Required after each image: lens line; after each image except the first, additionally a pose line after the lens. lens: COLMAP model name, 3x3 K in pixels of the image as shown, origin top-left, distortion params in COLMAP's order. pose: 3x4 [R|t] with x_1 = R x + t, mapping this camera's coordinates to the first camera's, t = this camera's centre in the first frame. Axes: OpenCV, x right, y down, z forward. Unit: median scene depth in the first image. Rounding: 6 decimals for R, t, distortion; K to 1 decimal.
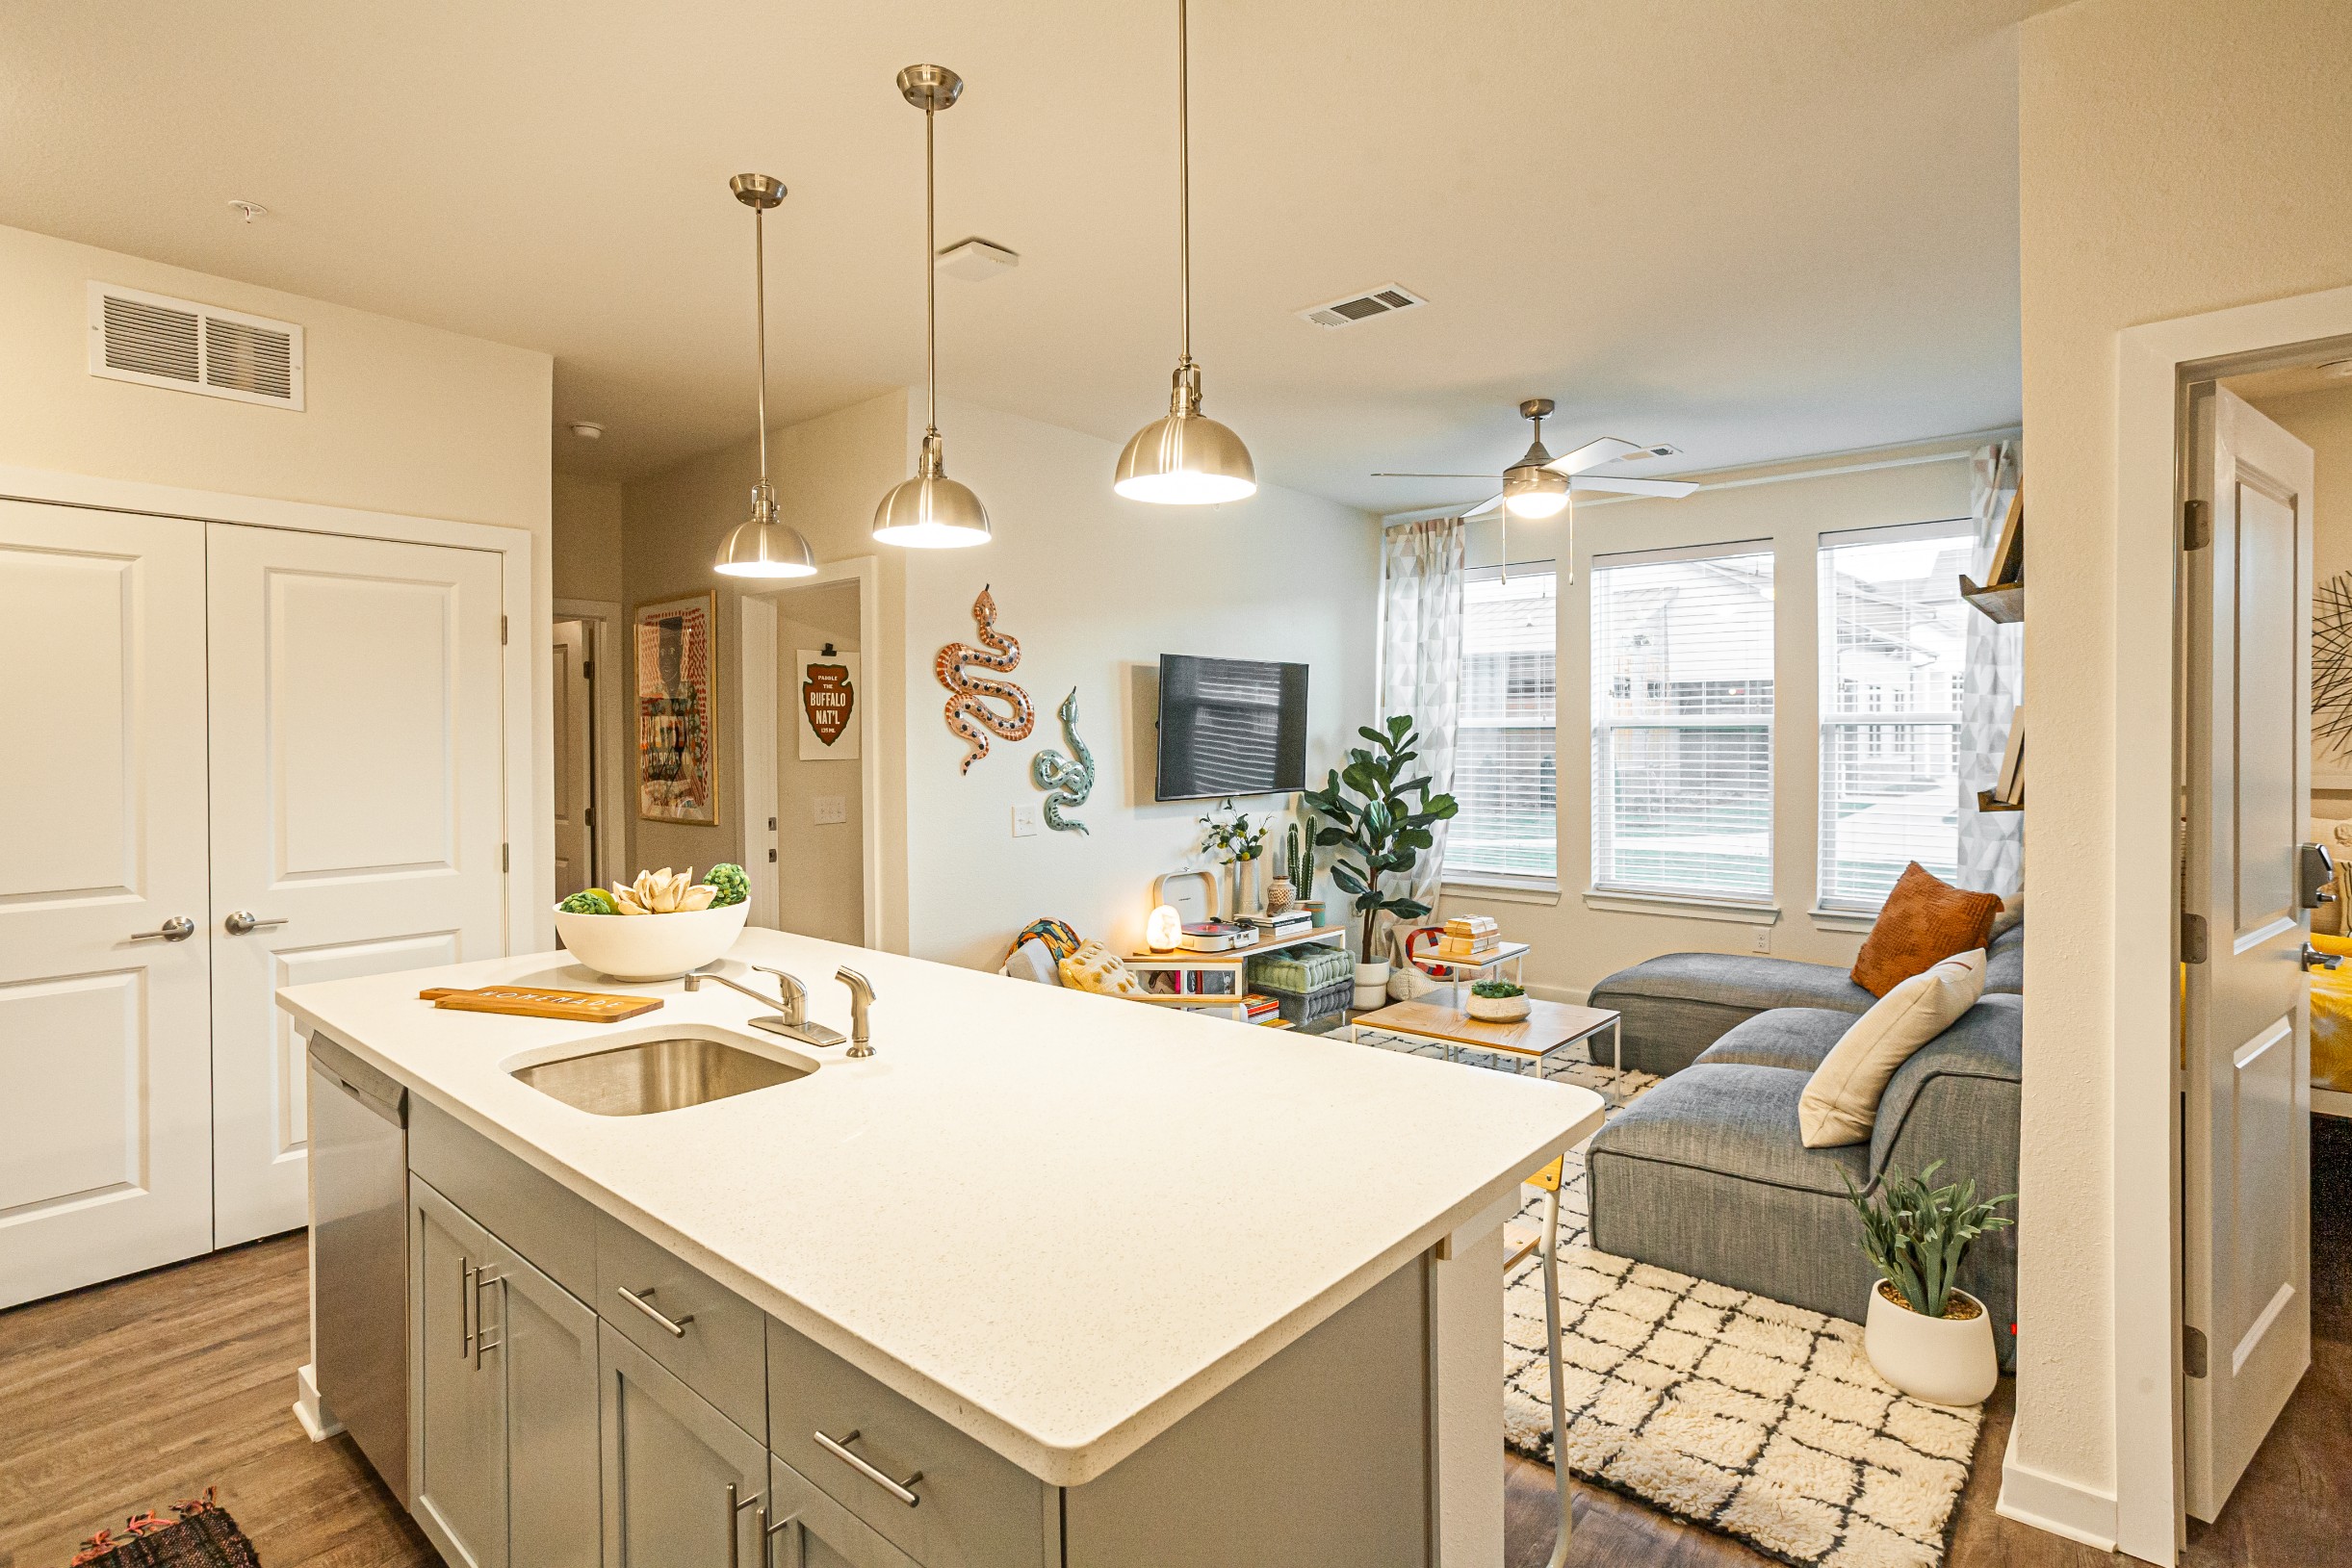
lens RADIAL K [[1152.2, 0, 1182.0], [0, 1152.2, 752.5], [0, 0, 1]] dist [-0.029301, 0.000882]
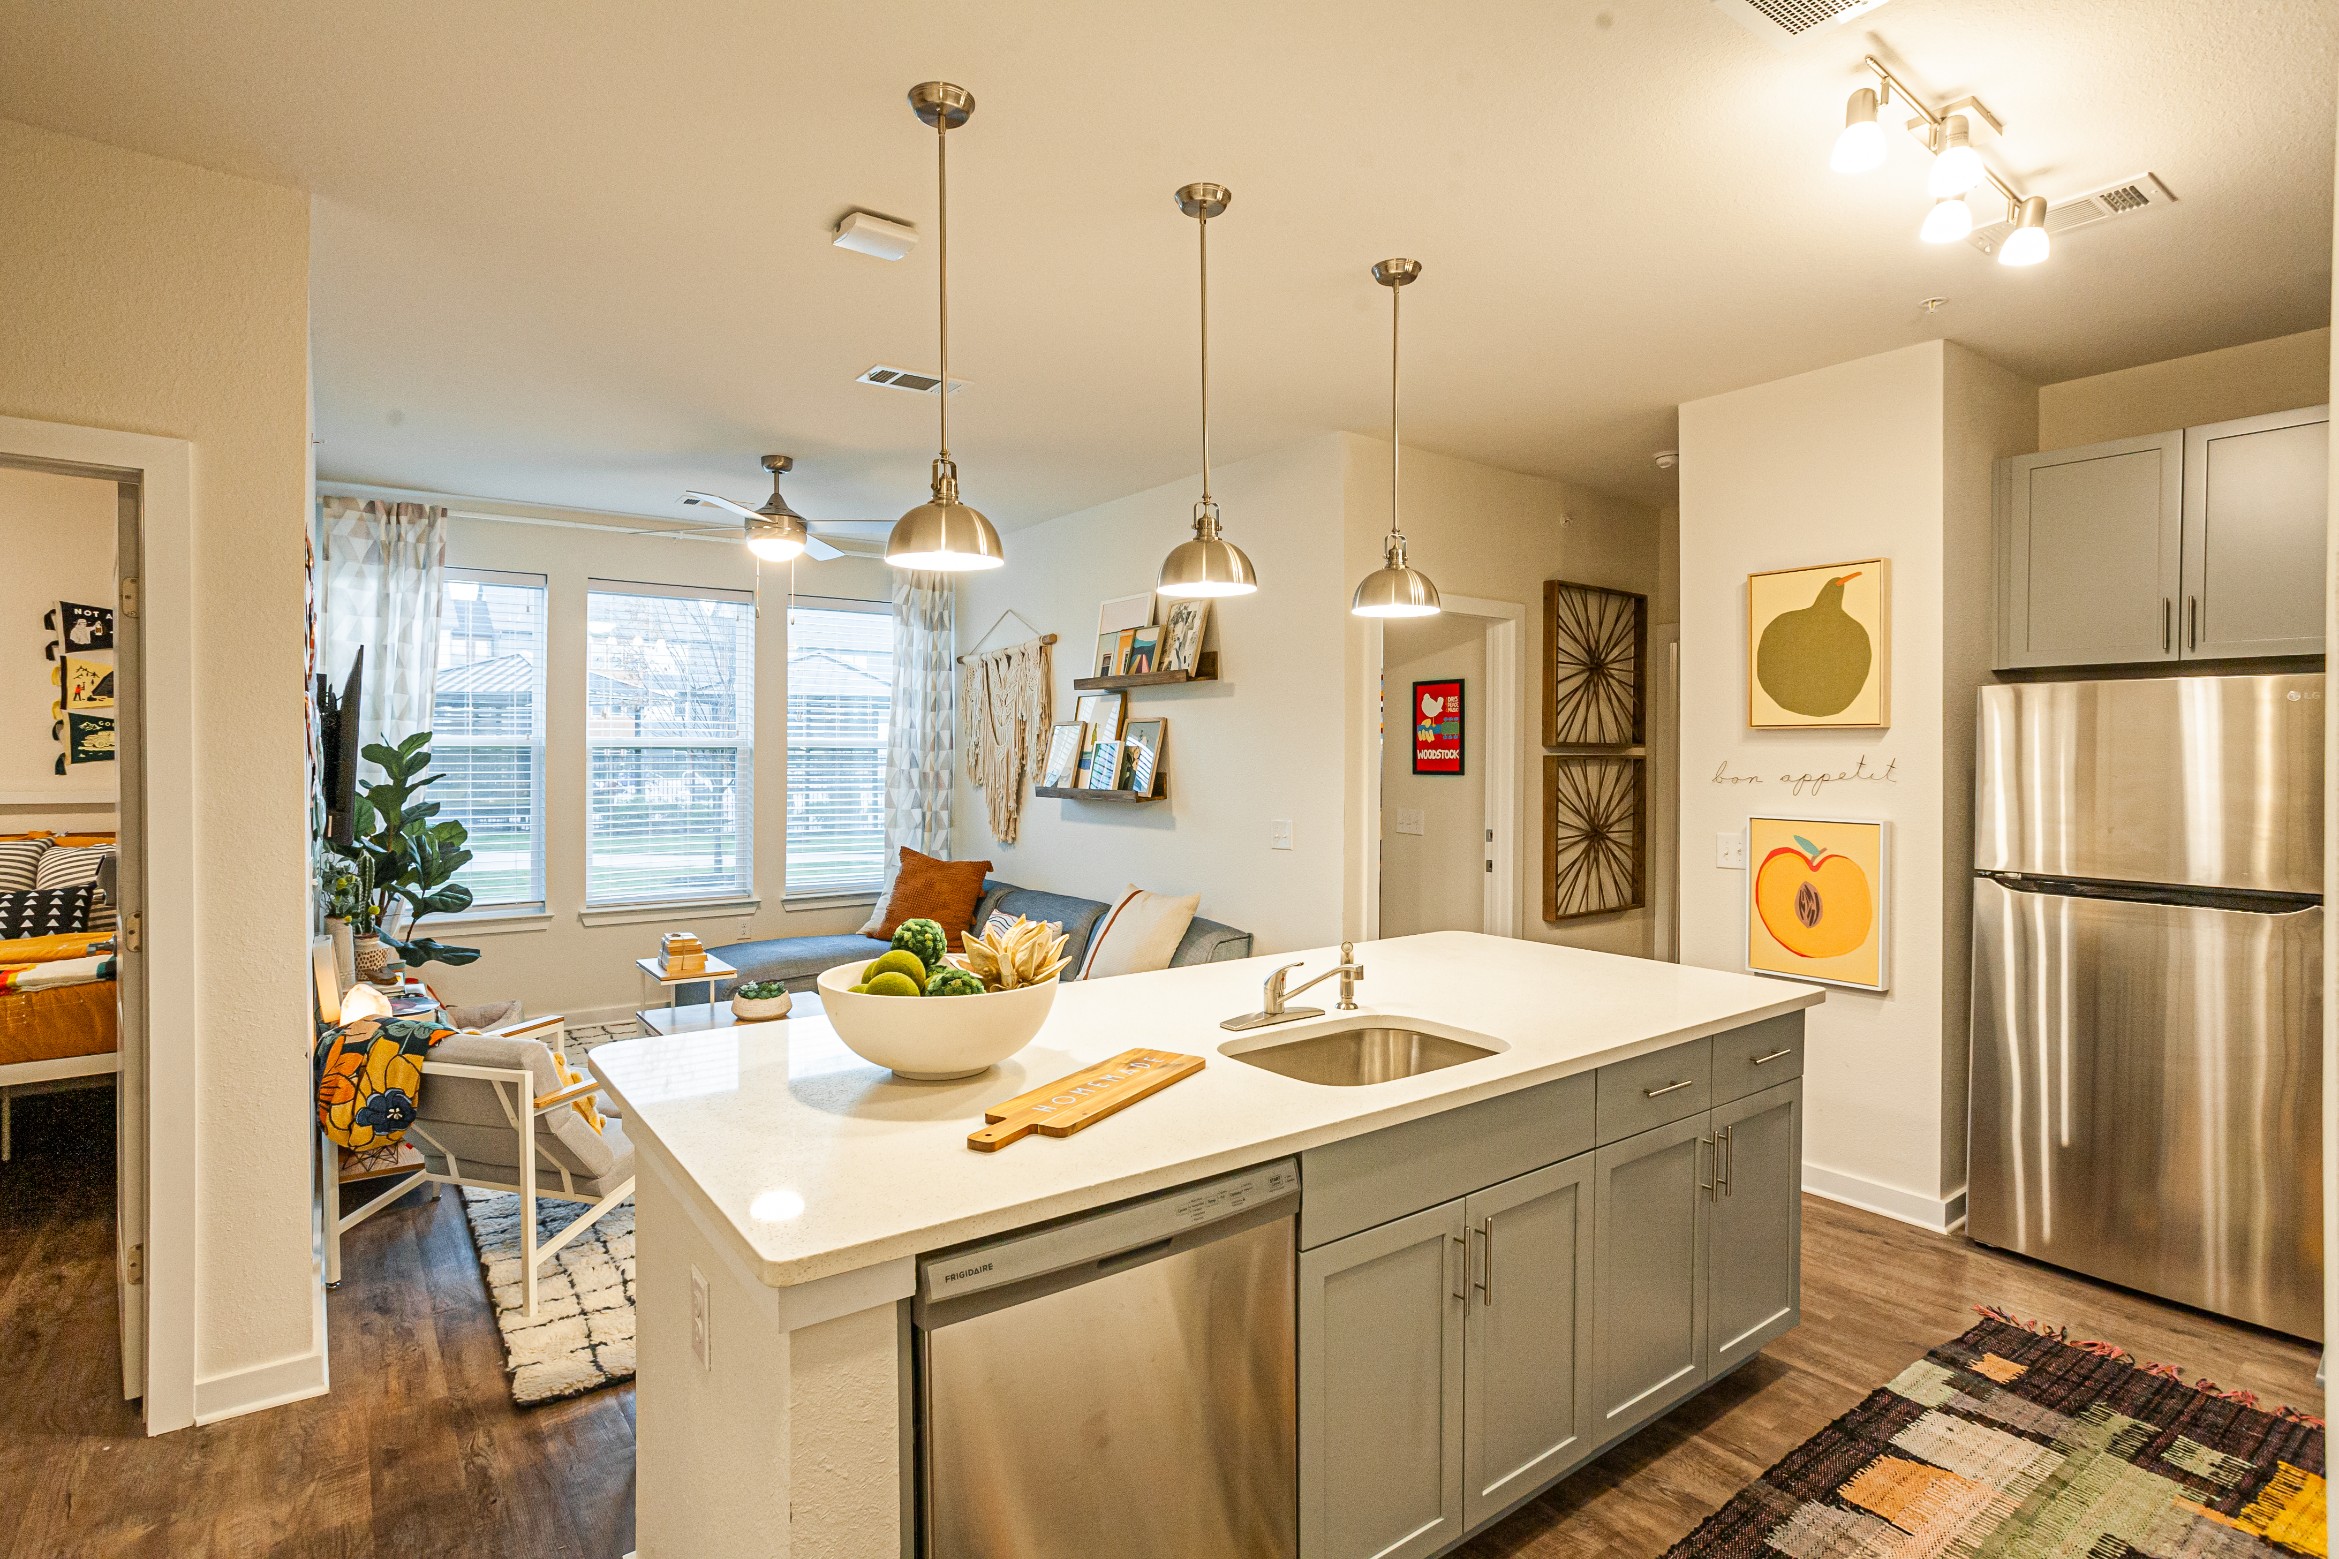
lens RADIAL K [[1146.0, 0, 1171.0], [0, 1146.0, 765.1], [0, 0, 1]] dist [-0.029301, 0.000882]
pose [[0.226089, -0.003046, 0.974102, -0.499086], [0.011911, 0.999929, 0.000362, -0.000588], [-0.974034, 0.011521, 0.226109, 0.271034]]
